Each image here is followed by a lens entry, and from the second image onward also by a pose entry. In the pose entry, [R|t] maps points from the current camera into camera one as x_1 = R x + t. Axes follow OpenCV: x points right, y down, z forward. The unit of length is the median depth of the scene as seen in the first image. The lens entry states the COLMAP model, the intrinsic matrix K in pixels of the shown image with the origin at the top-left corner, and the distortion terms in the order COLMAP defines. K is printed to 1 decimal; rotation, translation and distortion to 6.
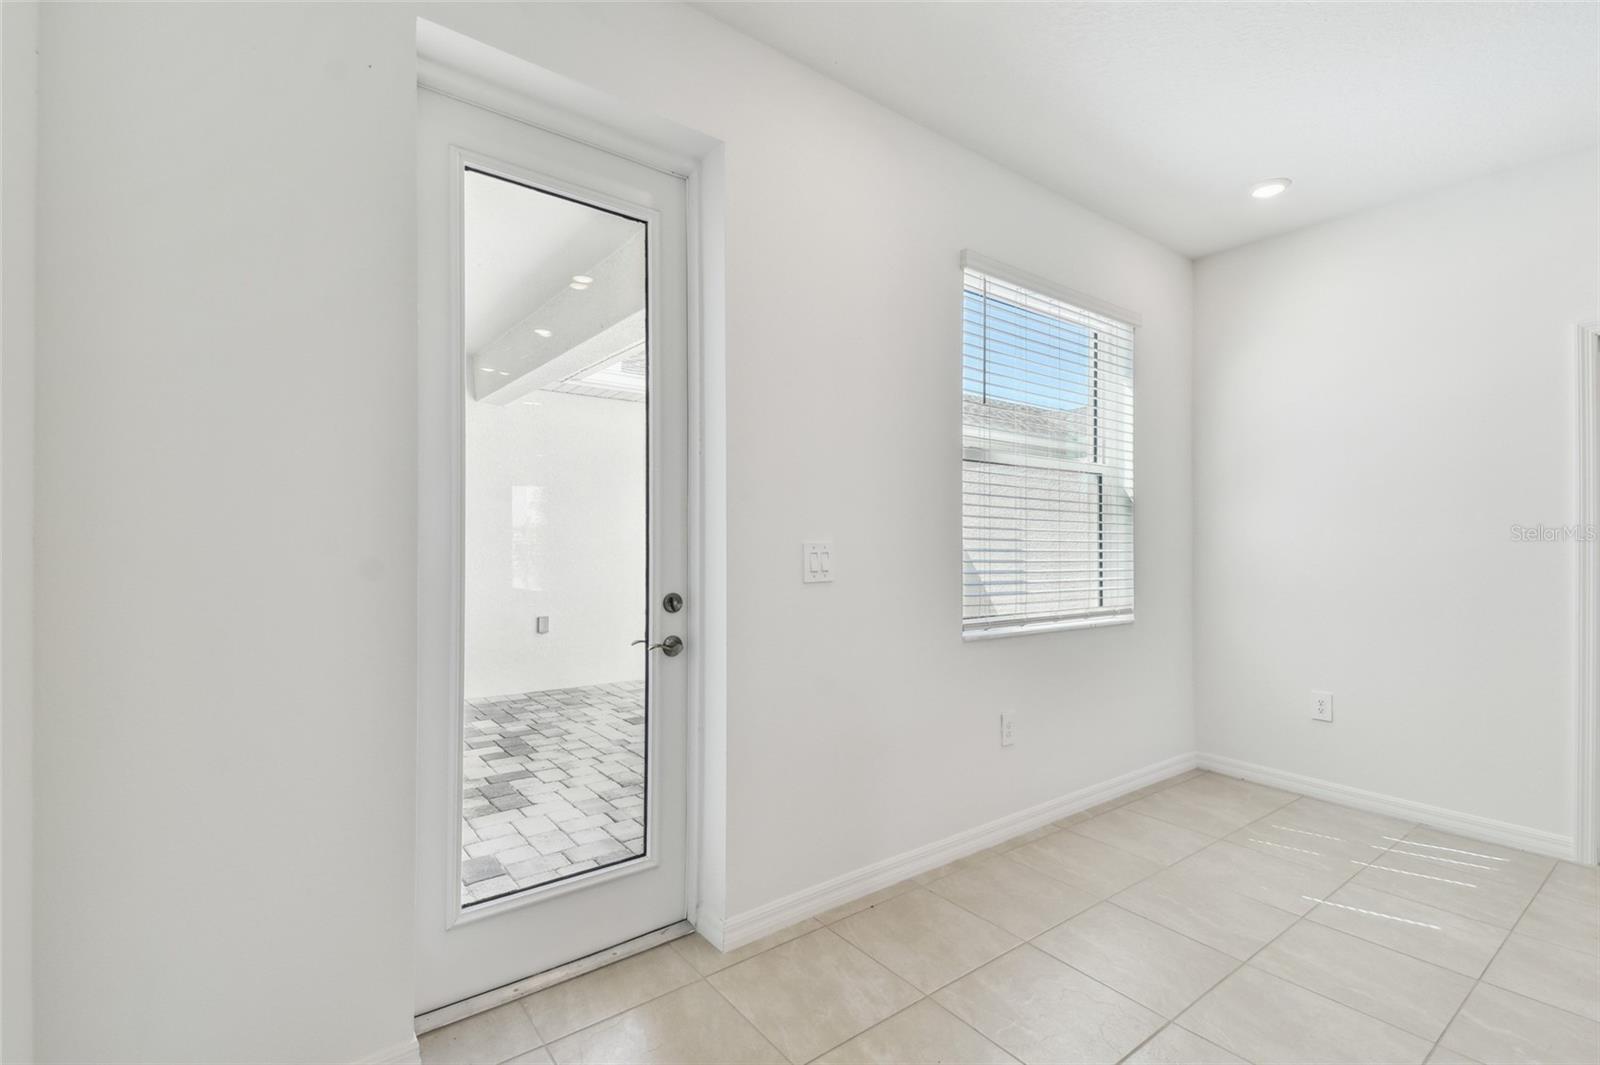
lens RADIAL K [[733.1, 0, 806.1], [0, 733.1, 547.2], [0, 0, 1]] dist [0.052439, -0.027429]
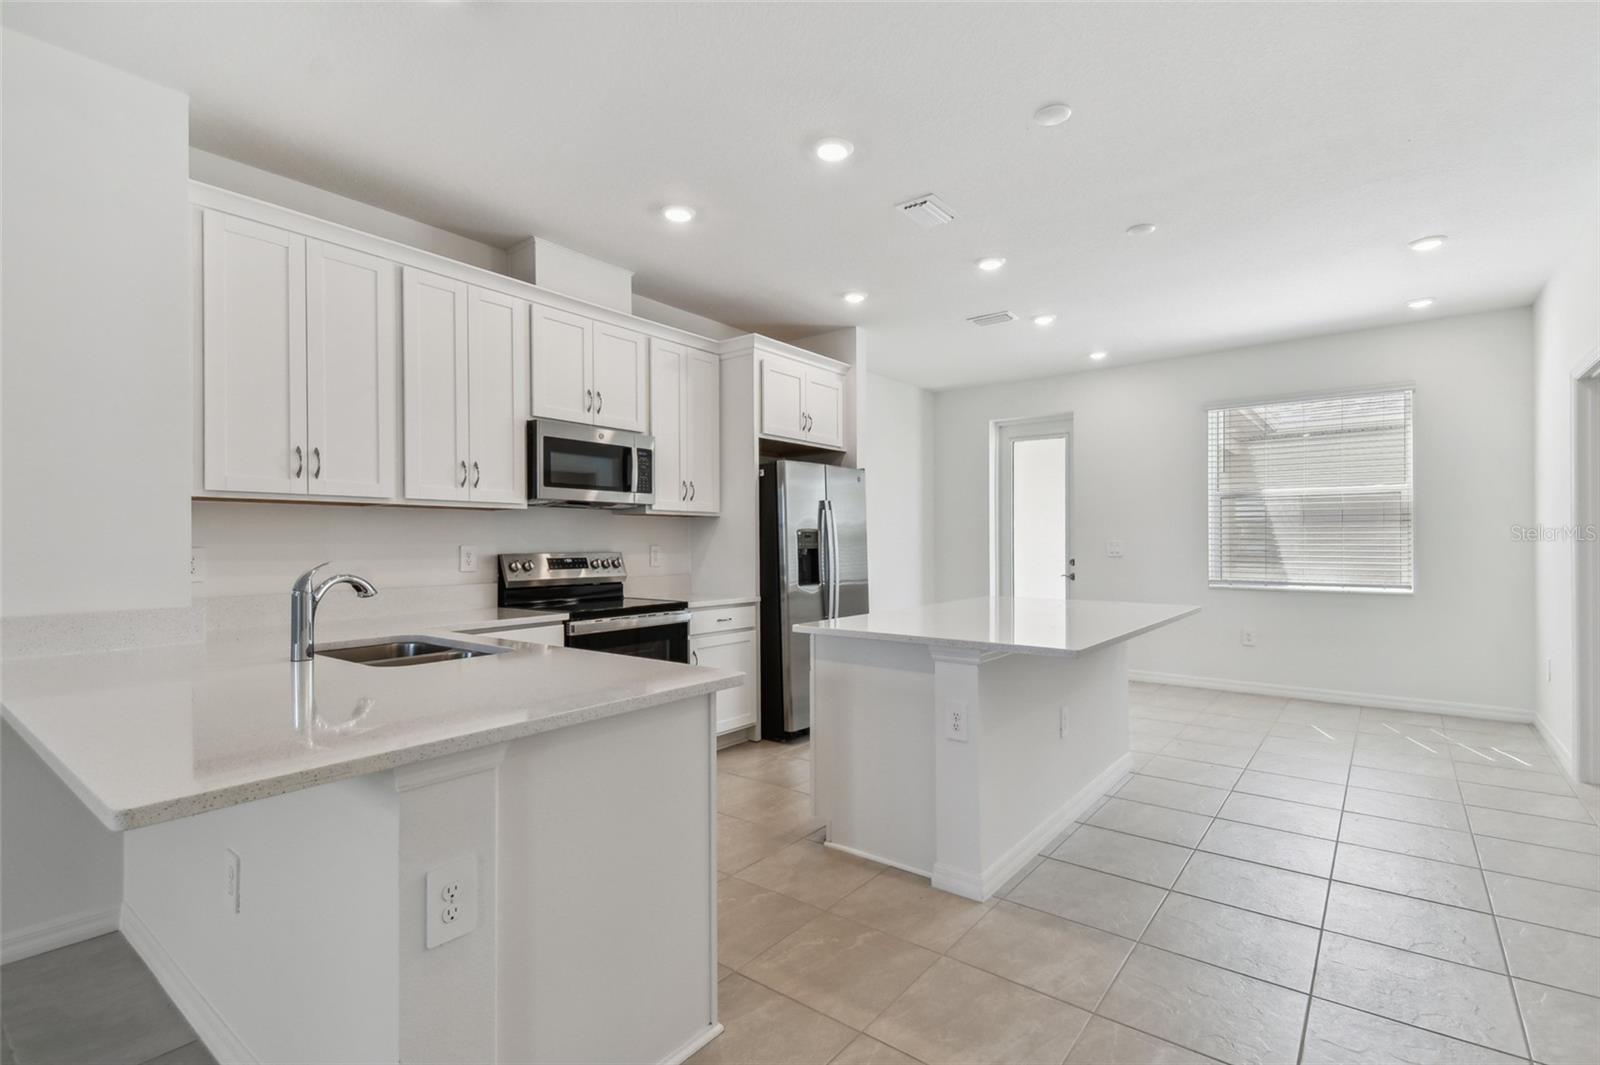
lens RADIAL K [[752.3, 0, 818.0], [0, 752.3, 534.9], [0, 0, 1]] dist [0.079115, -0.029472]
pose [[0.284014, -0.011583, -0.958750, 1.939069], [-0.002493, 0.999915, -0.012819, 0.005404], [0.958817, 0.006031, 0.283961, -0.682728]]
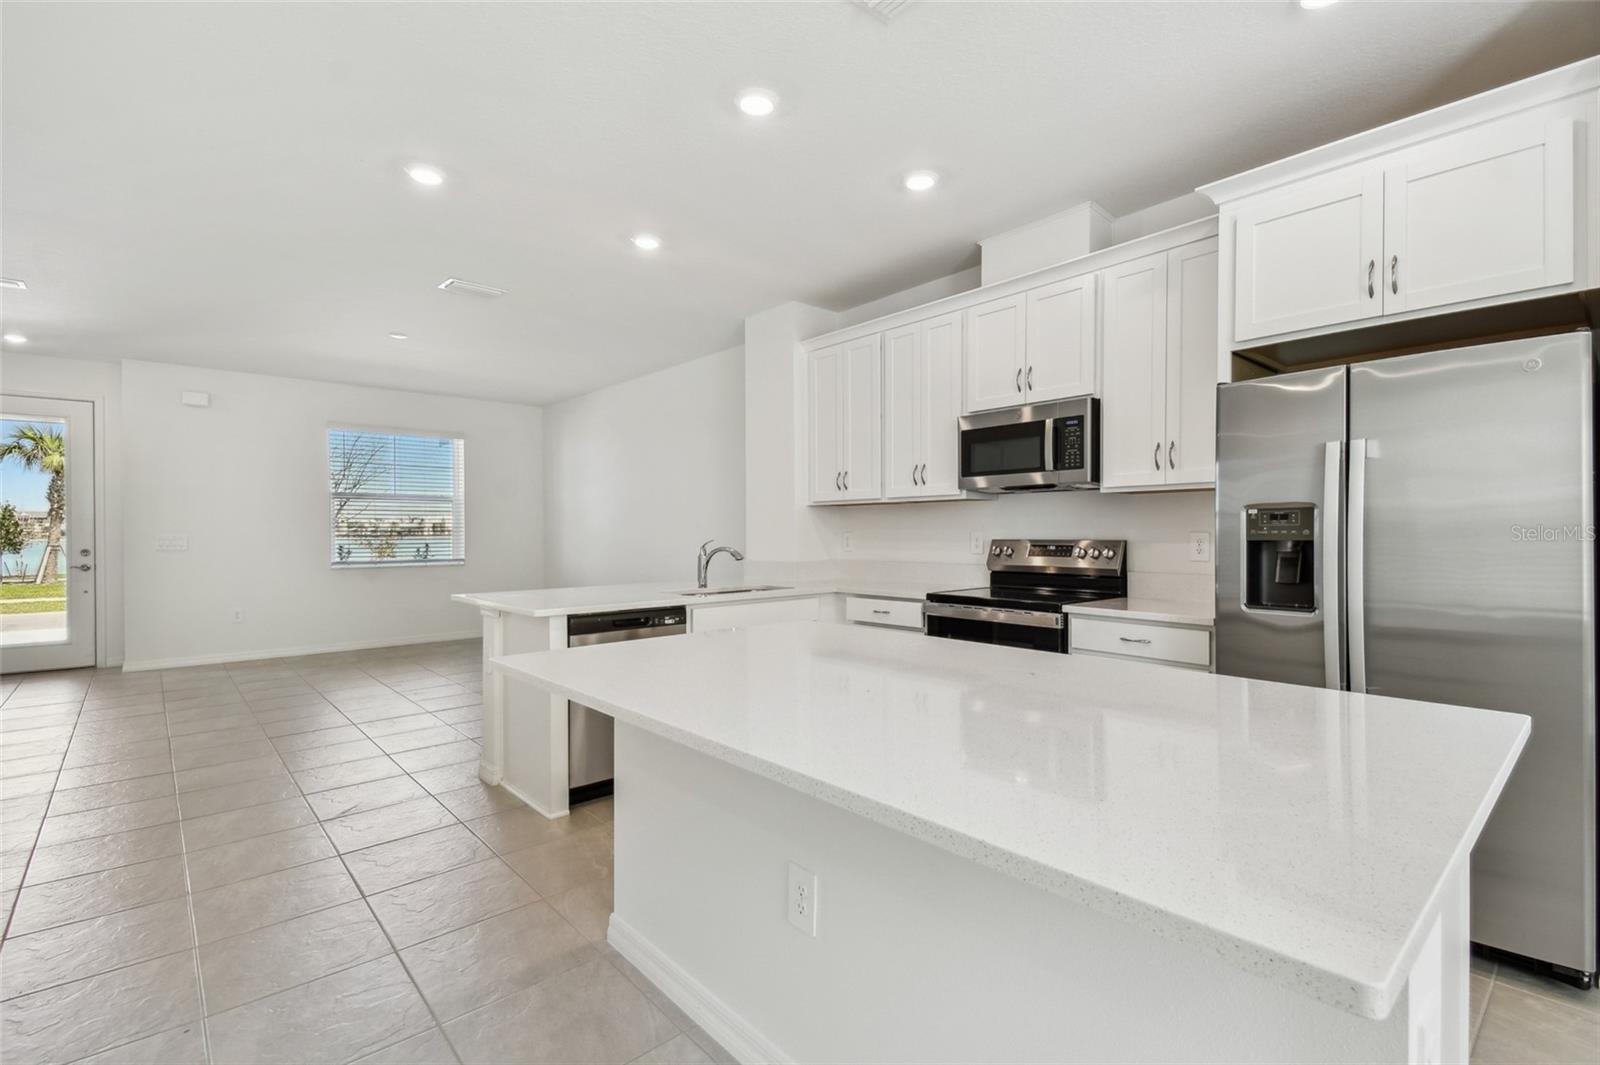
lens RADIAL K [[728.5, 0, 809.7], [0, 728.5, 540.9], [0, 0, 1]] dist [0.050681, -0.027085]
pose [[-0.996122, 0.002894, -0.087936, 0.985352], [0.001250, 0.999824, 0.018745, -0.001001], [0.087975, 0.018562, -0.995950, 0.527624]]
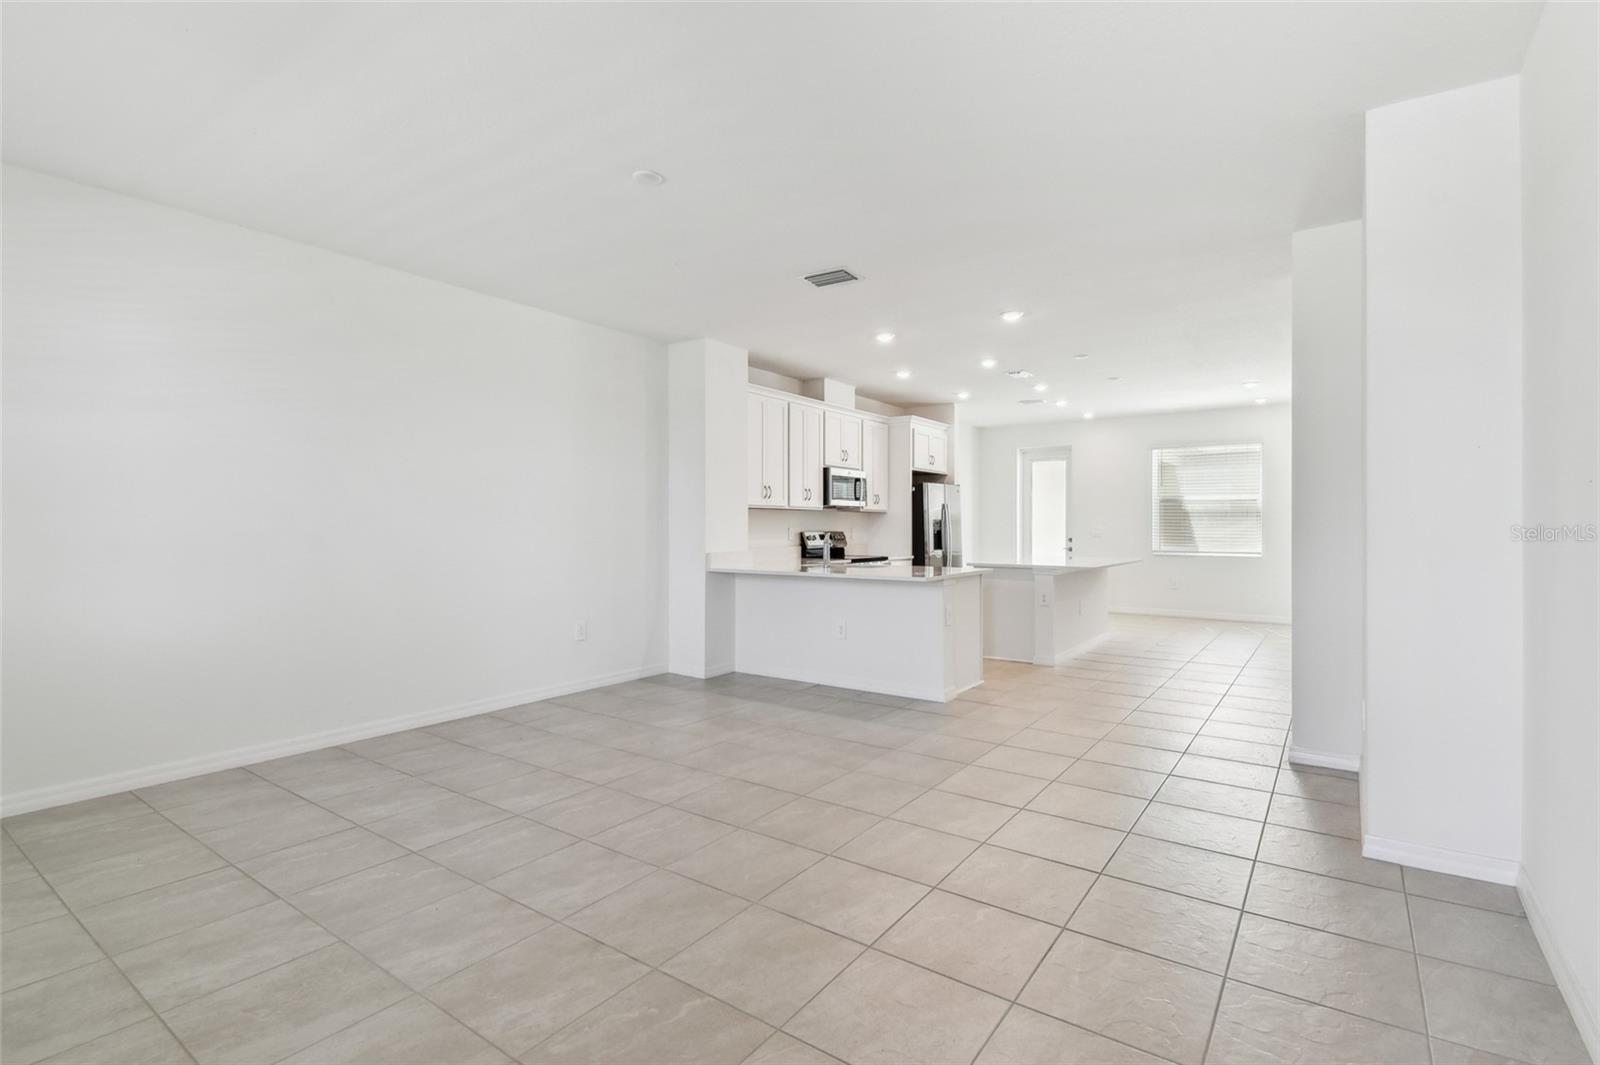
lens RADIAL K [[751.5, 0, 811.5], [0, 751.5, 519.1], [0, 0, 1]] dist [0.012137, -0.000081]
pose [[0.310161, -0.010287, -0.950628, 3.044854], [-0.006930, 0.999890, -0.013082, 0.012571], [0.950659, 0.010645, 0.310056, -1.631877]]
